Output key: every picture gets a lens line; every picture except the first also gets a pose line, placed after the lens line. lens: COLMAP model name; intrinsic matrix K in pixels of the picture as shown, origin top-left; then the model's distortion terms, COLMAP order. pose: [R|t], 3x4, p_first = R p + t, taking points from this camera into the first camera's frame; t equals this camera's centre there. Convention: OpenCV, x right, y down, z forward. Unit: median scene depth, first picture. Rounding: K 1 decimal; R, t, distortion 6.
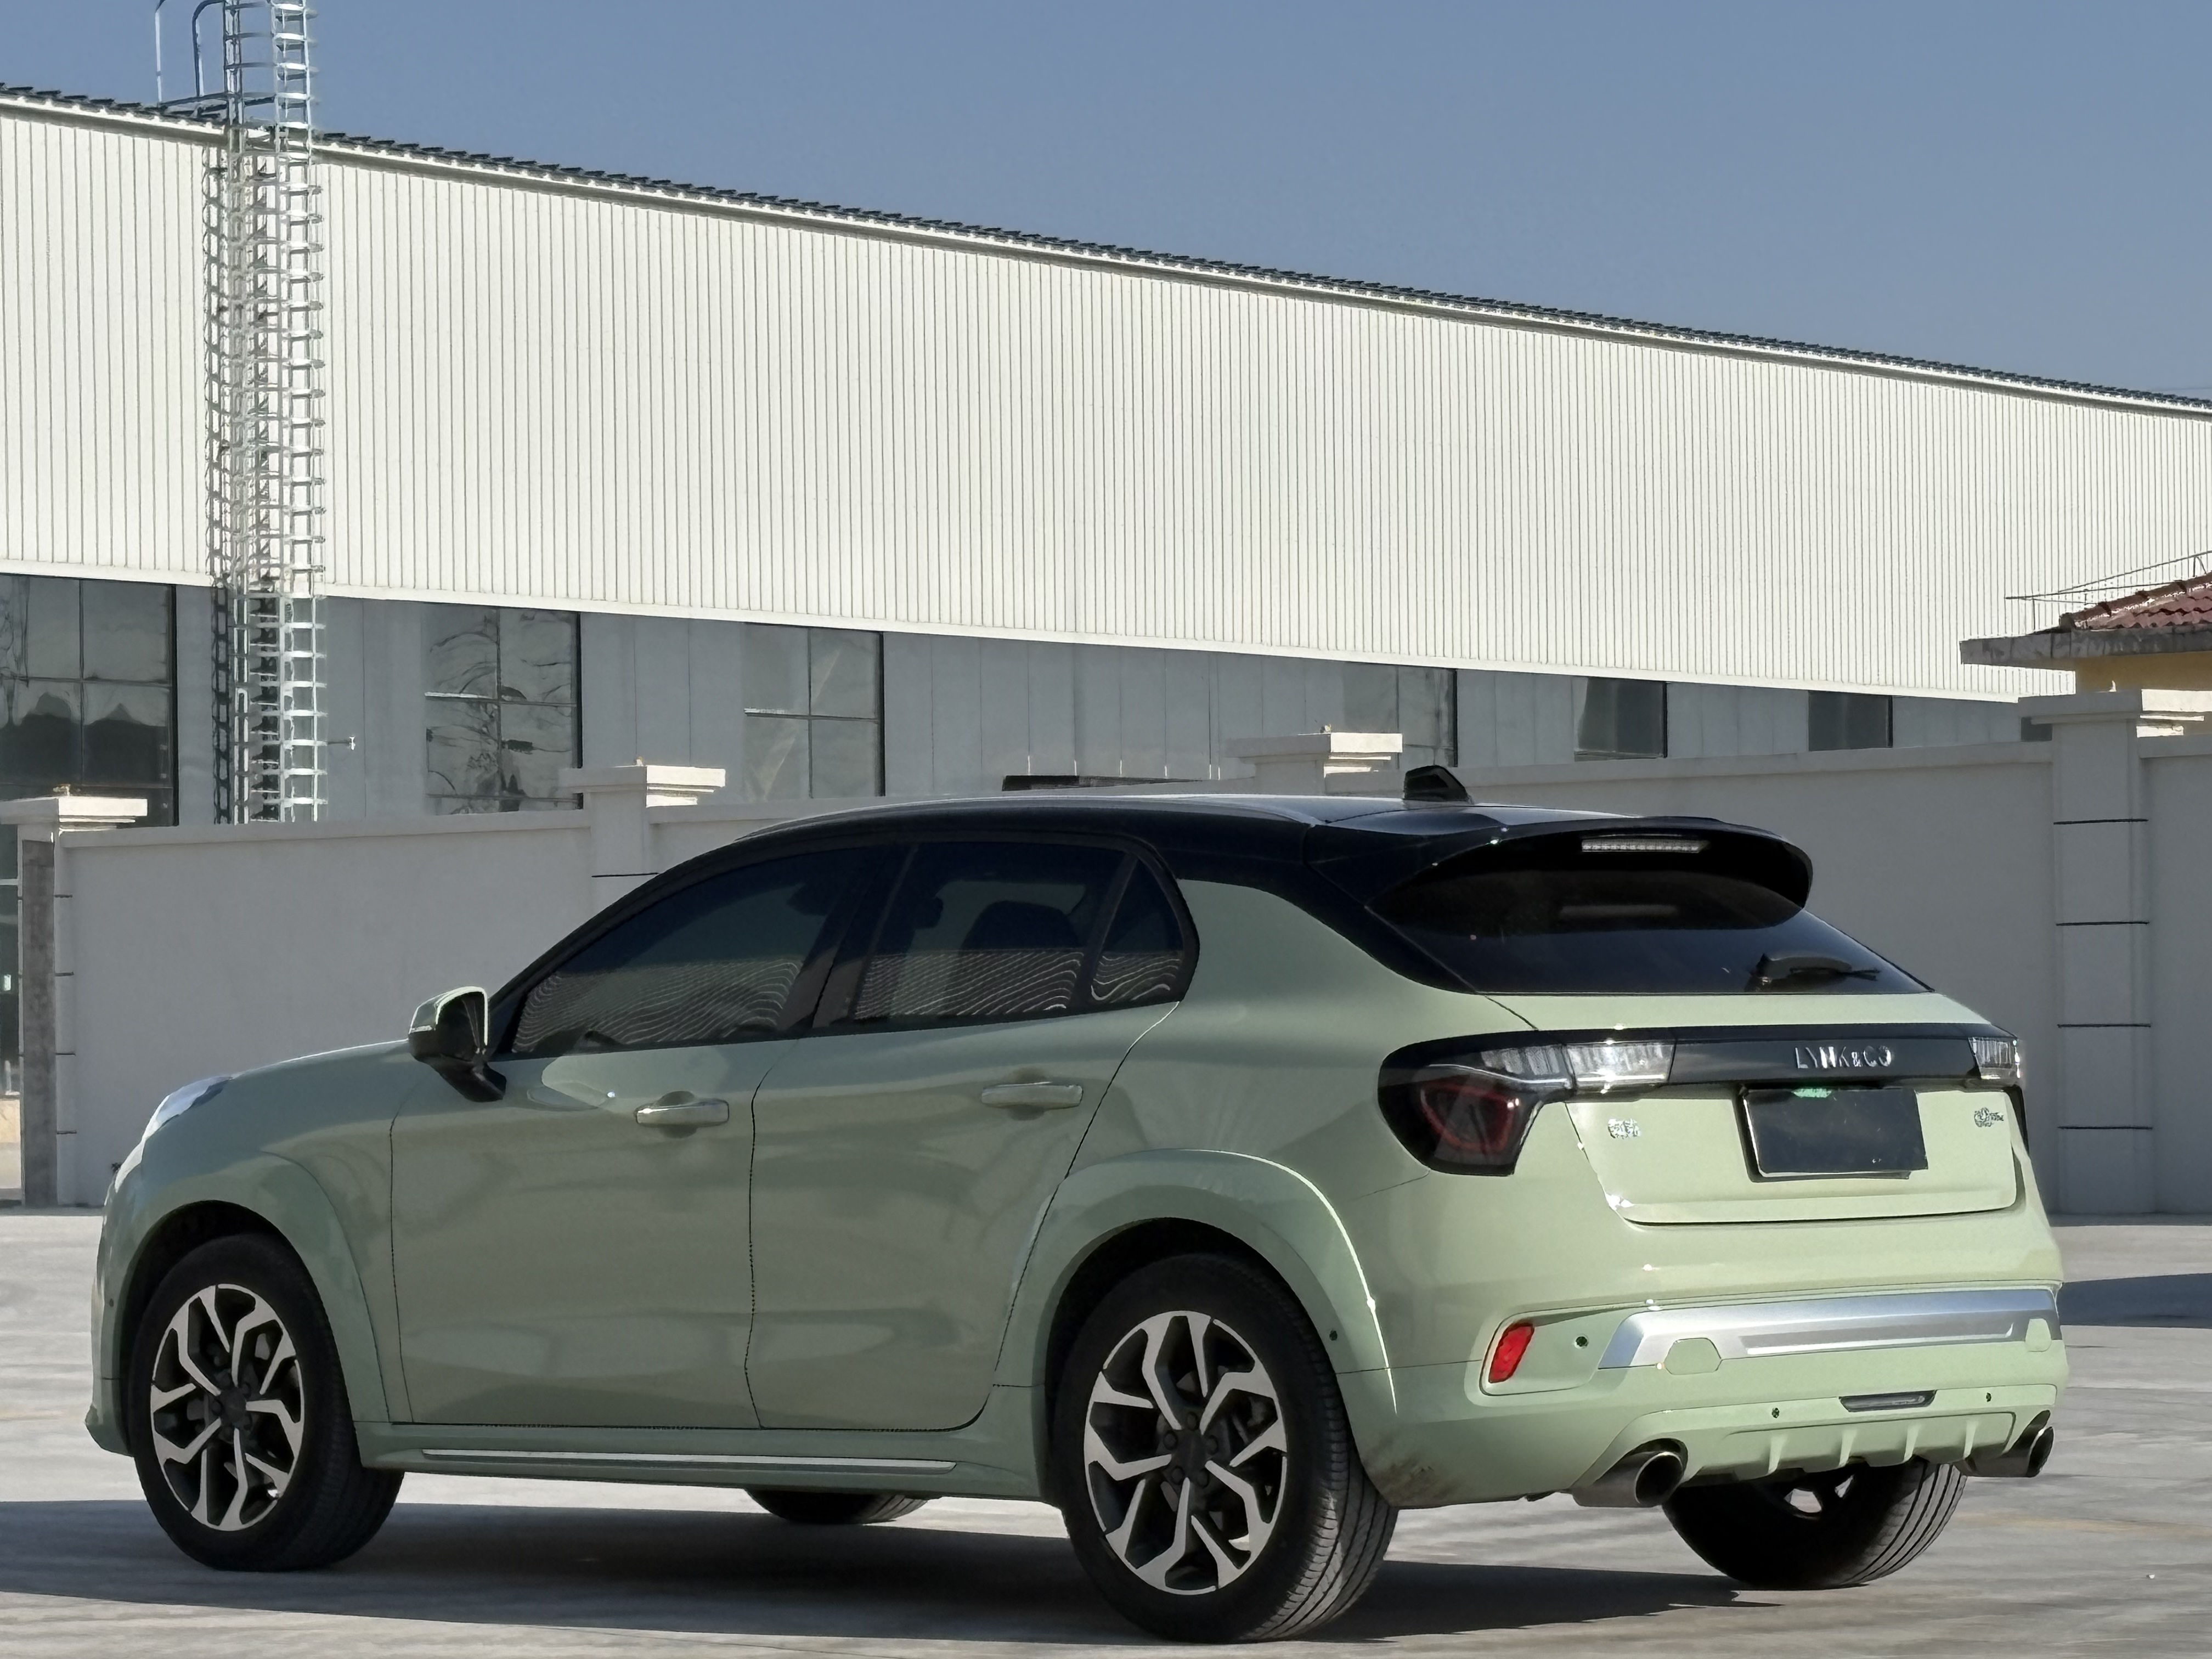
lens RADIAL K [[7081.1, 0, 1106.9], [0, 7081.1, 831.9], [0, 0, 1]] dist [0.028316, 0.000000]
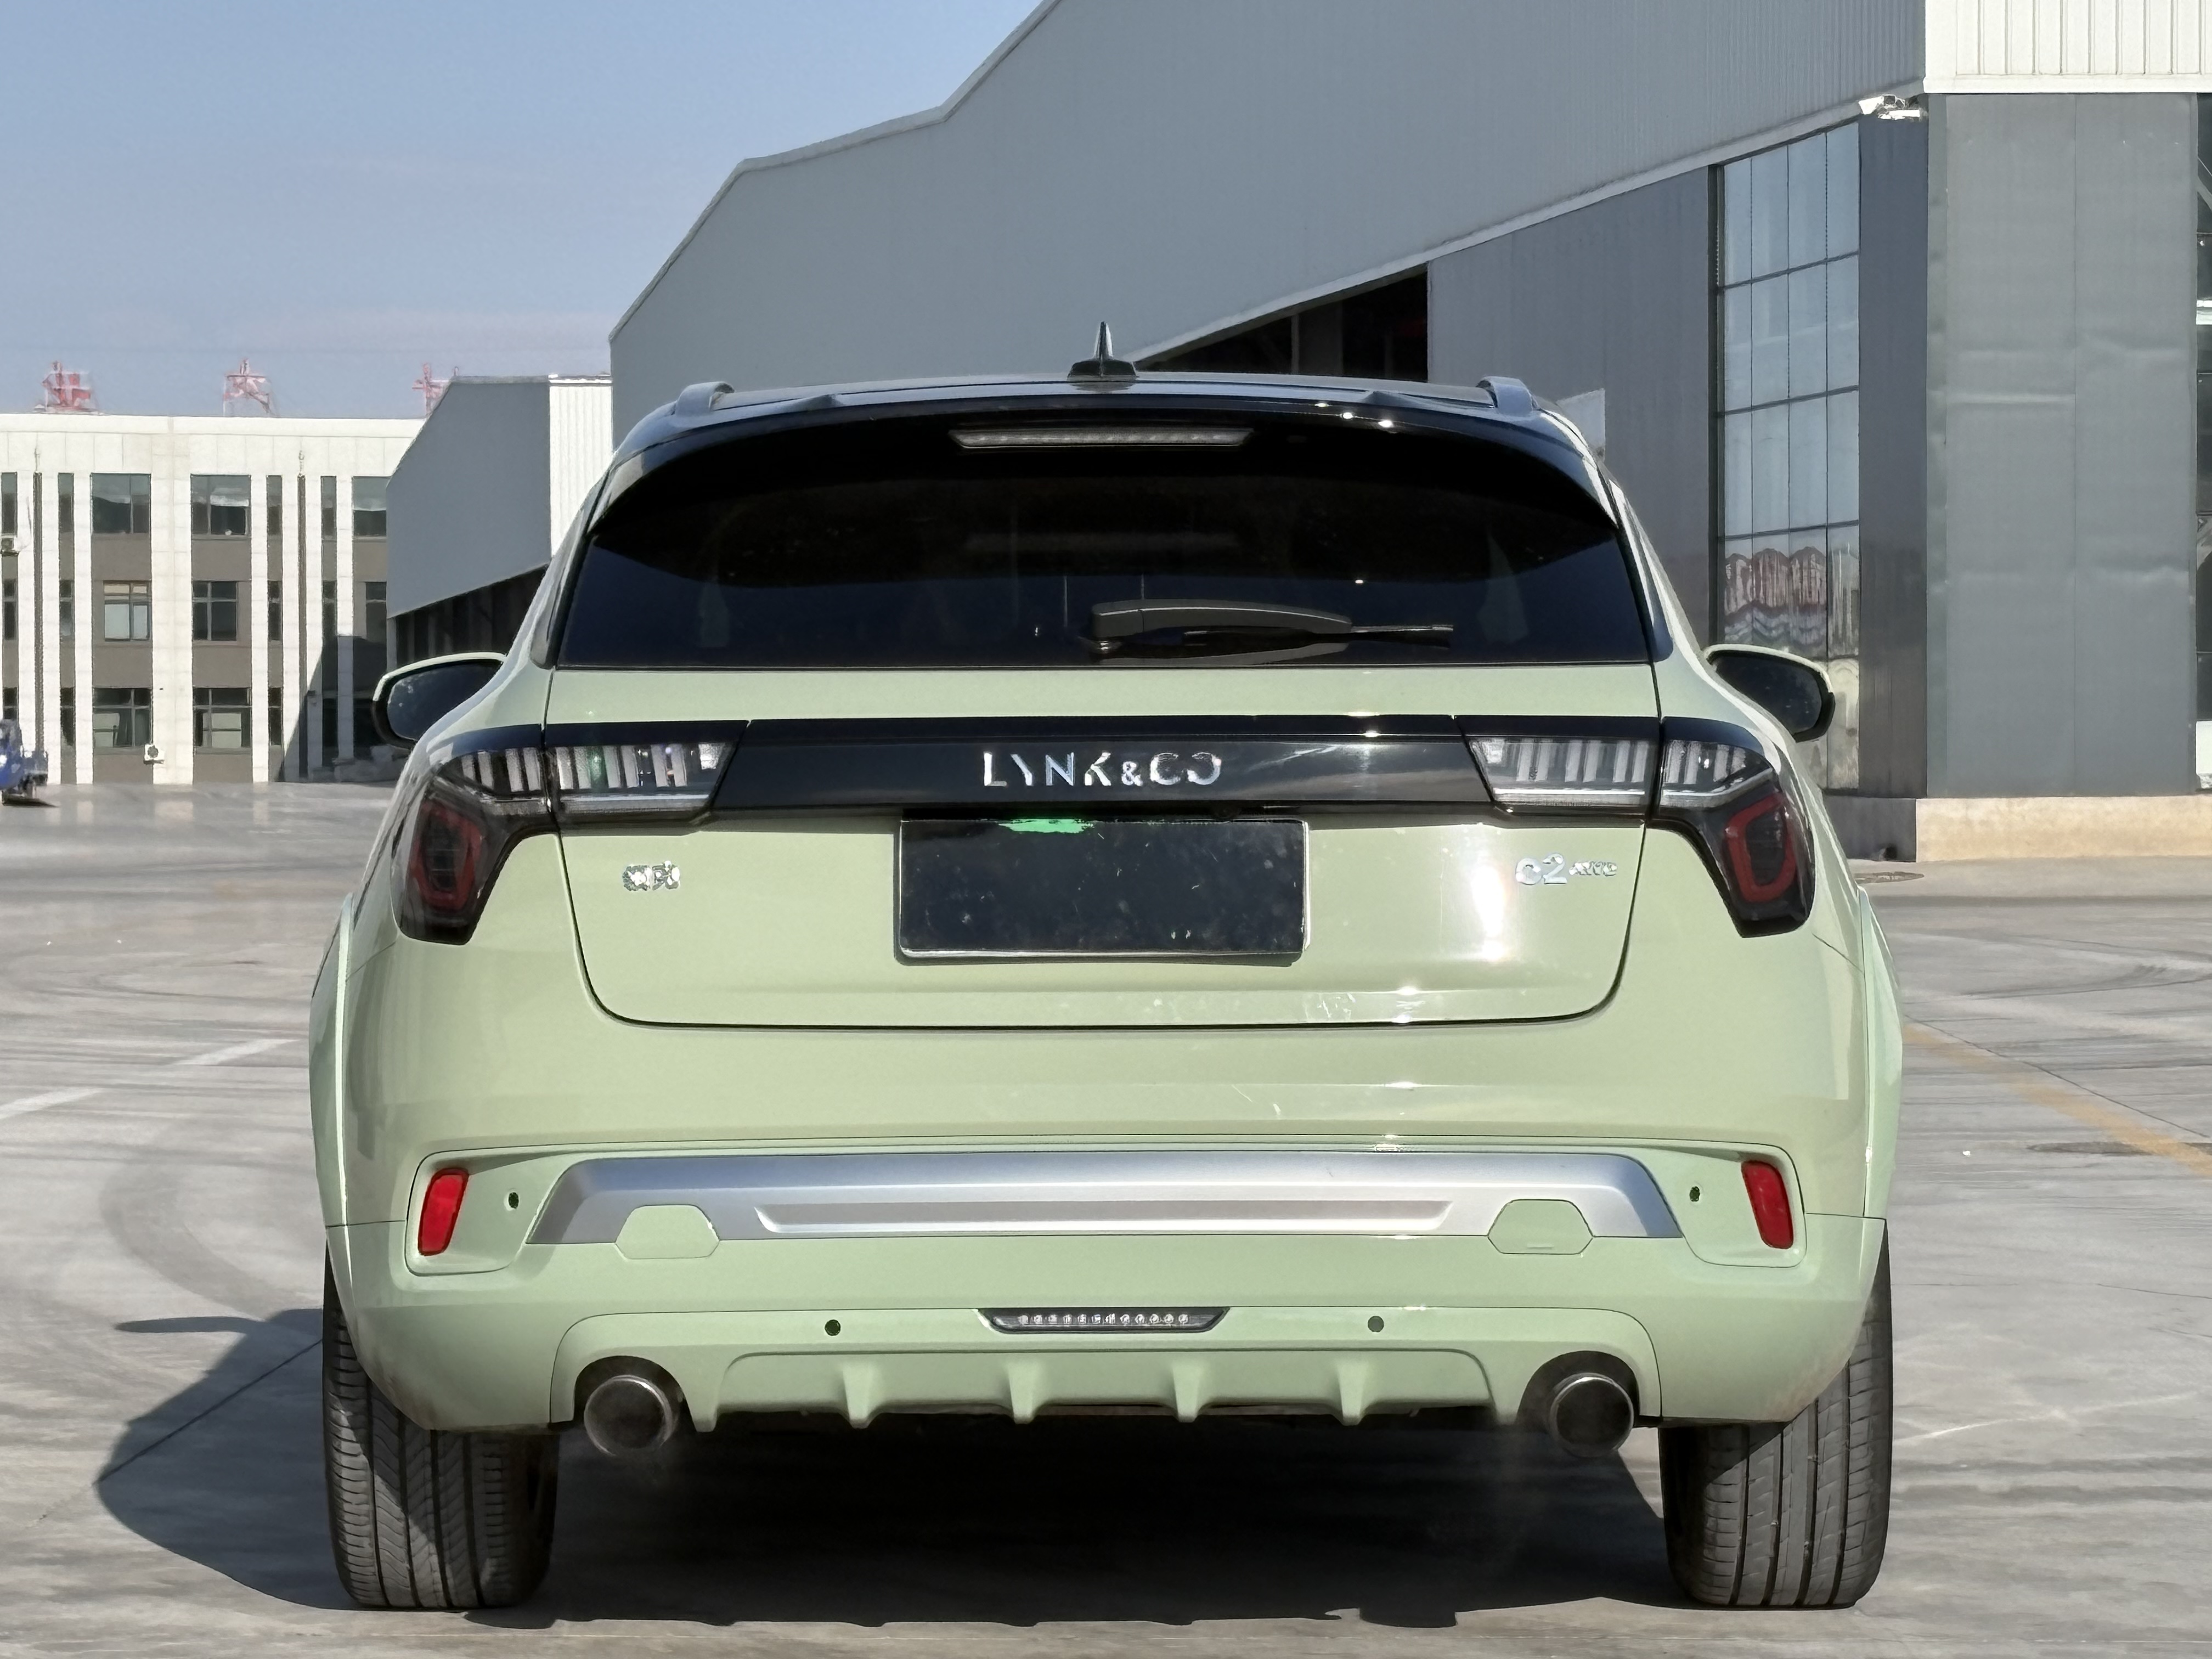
lens RADIAL K [[7081.1, 0, 1105.0], [0, 7081.1, 828.0], [0, 0, 1]] dist [0.028316, 0.000000]
pose [[0.708108, 0.015774, -0.705928, 0.552659], [0.020768, 0.998853, 0.043151, 0.010057], [0.705798, -0.045216, 0.706968, 0.561141]]
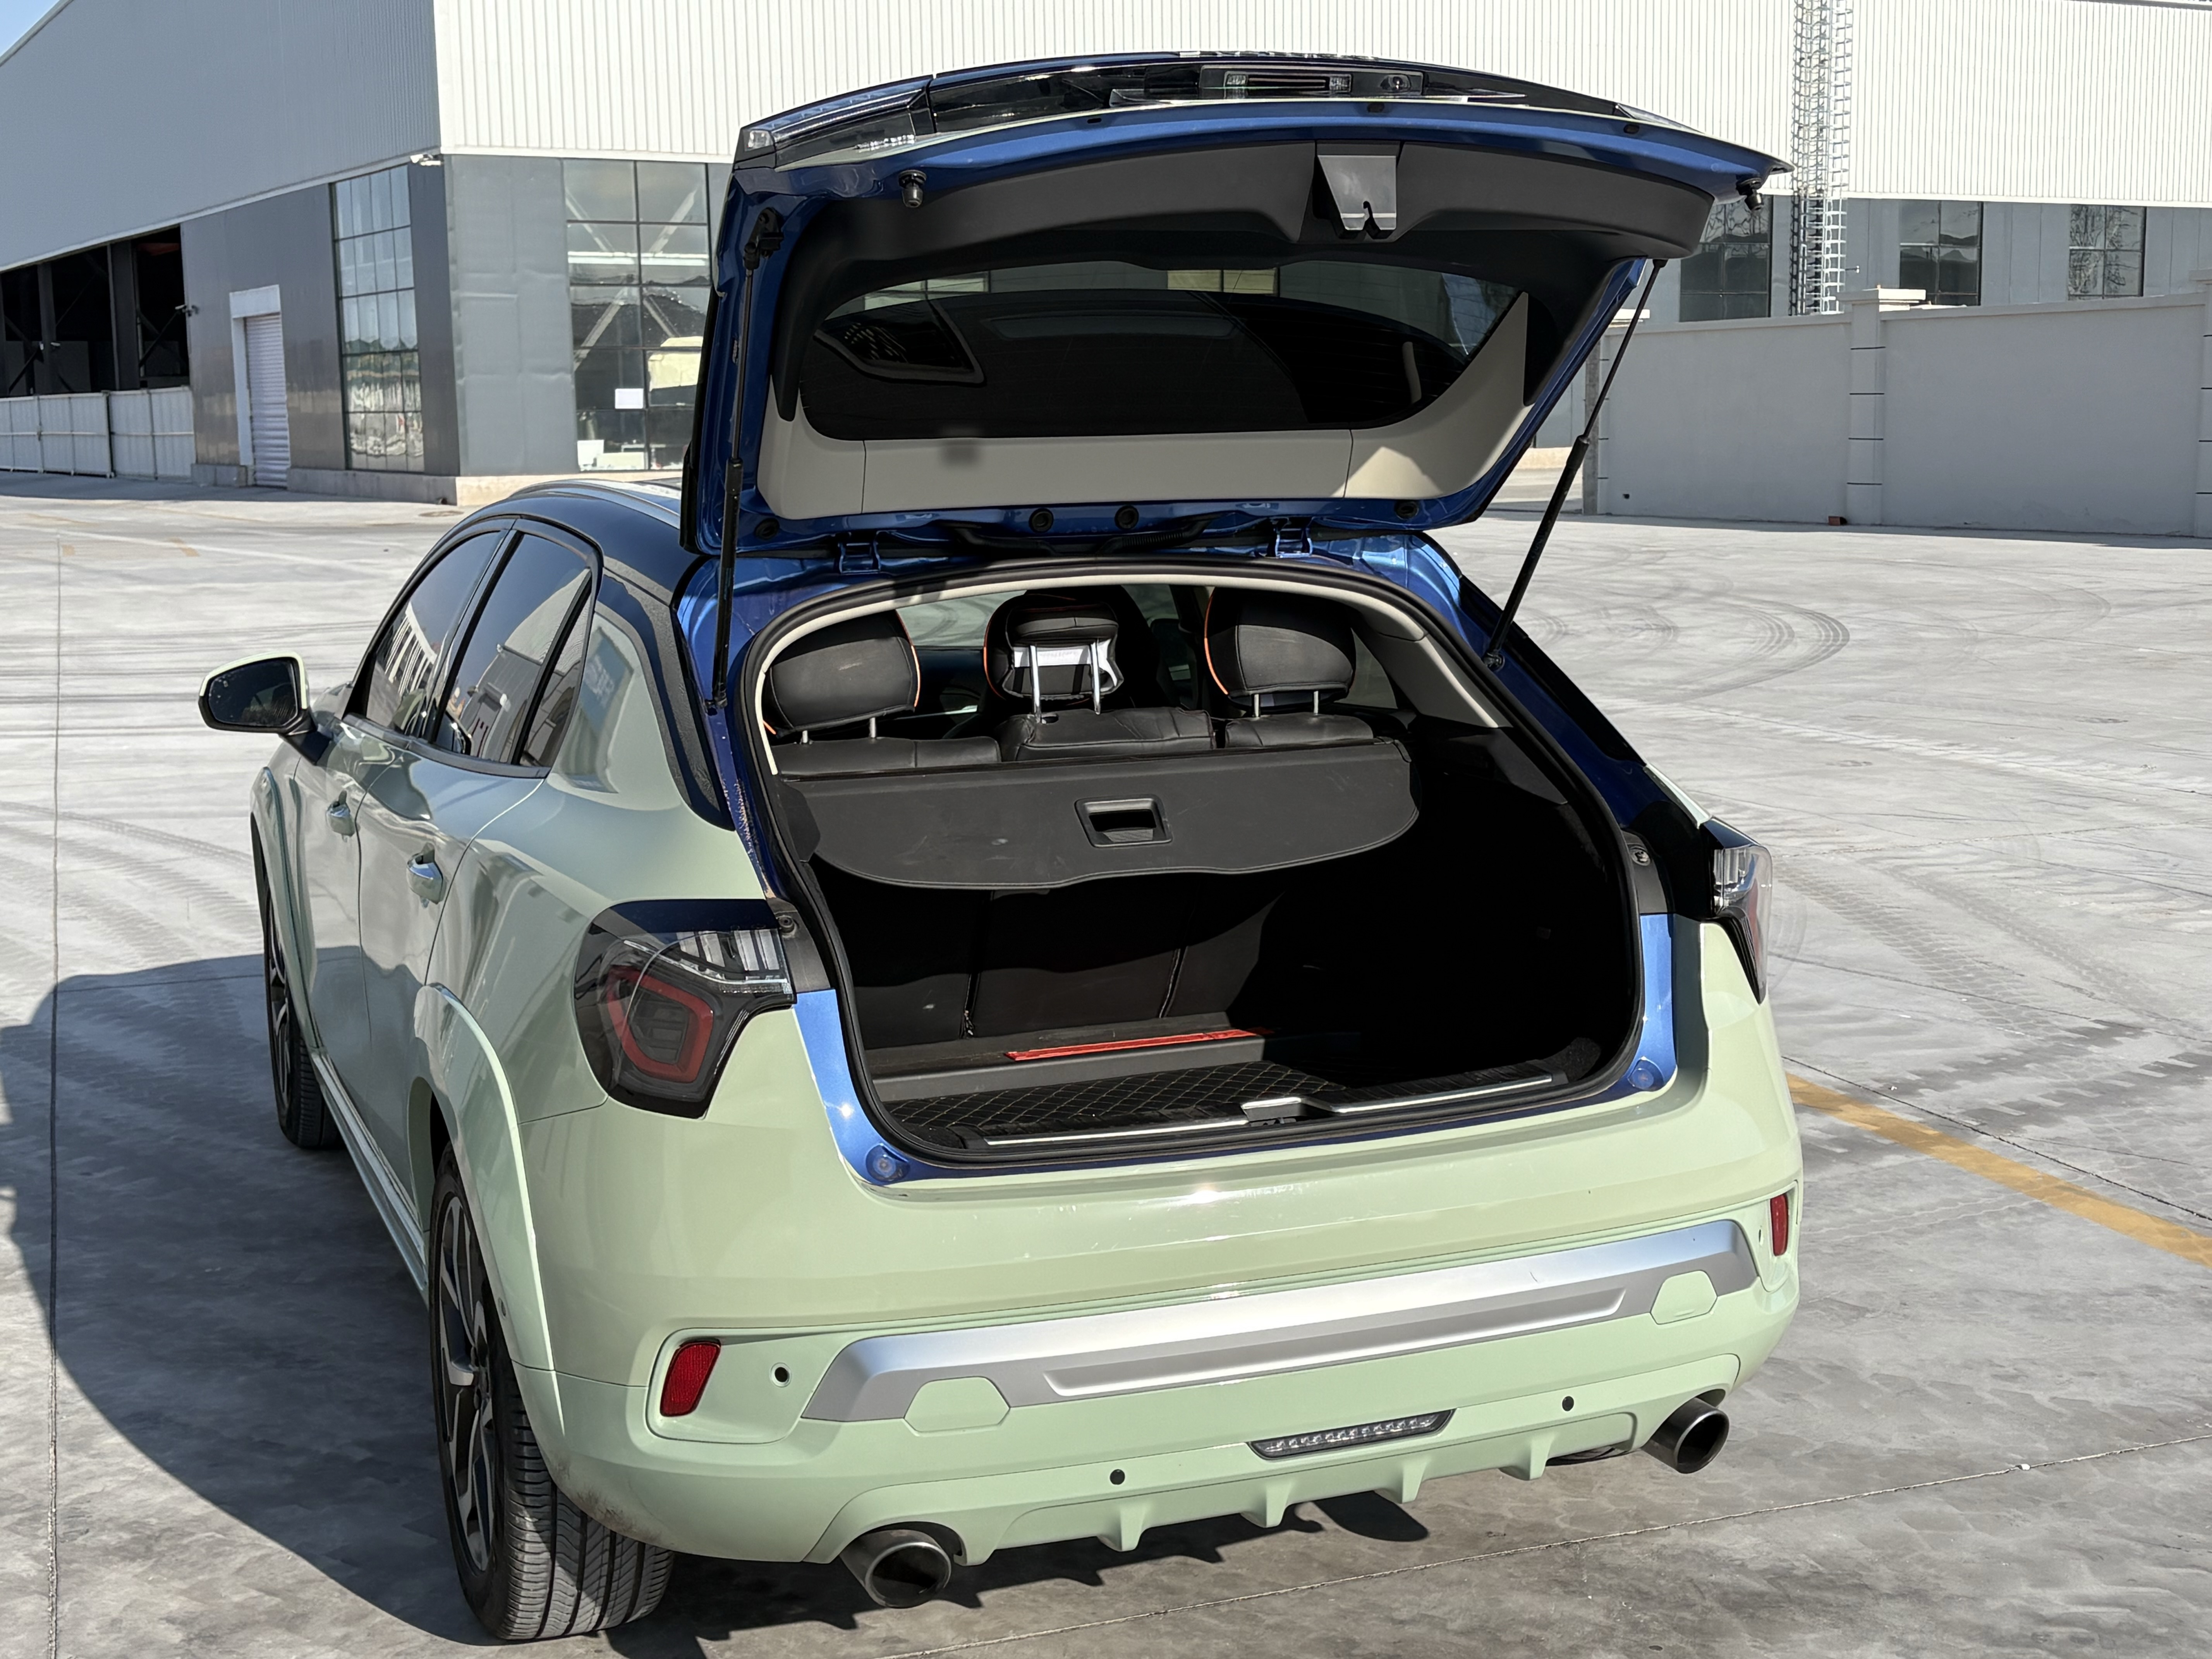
lens RADIAL K [[2822.5, 0, 1122.5], [0, 2822.5, 850.3], [0, 0, 1]] dist [0.043098, 0.000000]
pose [[0.919297, 0.060637, -0.388866, 0.192252], [0.014458, 0.982190, 0.187334, -0.025711], [0.393299, -0.177838, 0.902047, 0.759318]]
